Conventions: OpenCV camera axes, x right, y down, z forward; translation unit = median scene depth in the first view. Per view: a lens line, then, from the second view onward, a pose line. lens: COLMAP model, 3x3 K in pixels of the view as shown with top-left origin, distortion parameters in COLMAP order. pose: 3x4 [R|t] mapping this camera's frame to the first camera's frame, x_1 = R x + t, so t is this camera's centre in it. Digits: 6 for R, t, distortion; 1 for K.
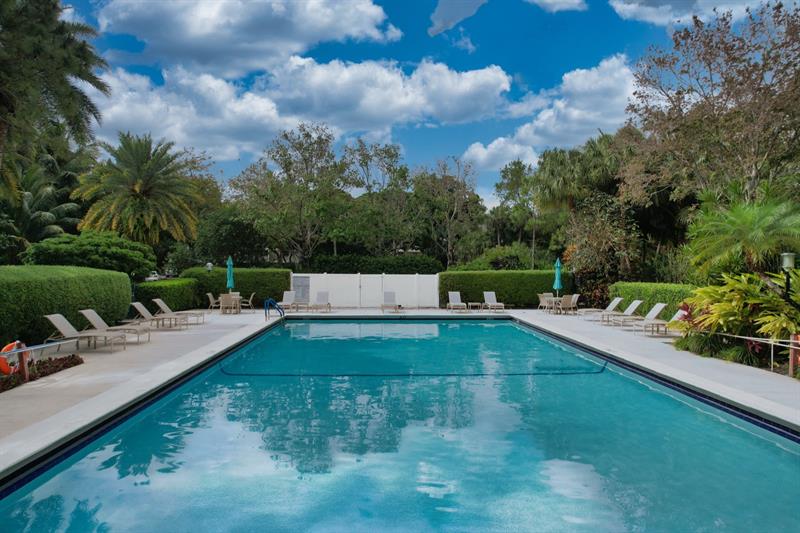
lens RADIAL K [[524.6, 0, 398.0], [0, 524.6, 263.9], [0, 0, 1]] dist [0.007554, 0.000476]
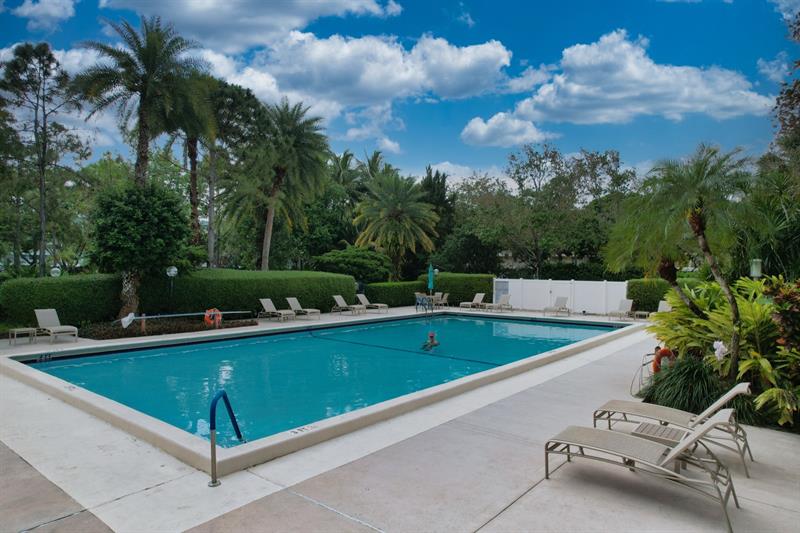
lens RADIAL K [[524.6, 0, 398.1], [0, 524.6, 267.8], [0, 0, 1]] dist [0.007554, 0.000476]
pose [[0.760912, -0.000792, -0.648855, 0.440724], [-0.002695, 0.999987, -0.004382, 0.000331], [0.648849, 0.005083, 0.760900, -0.013510]]
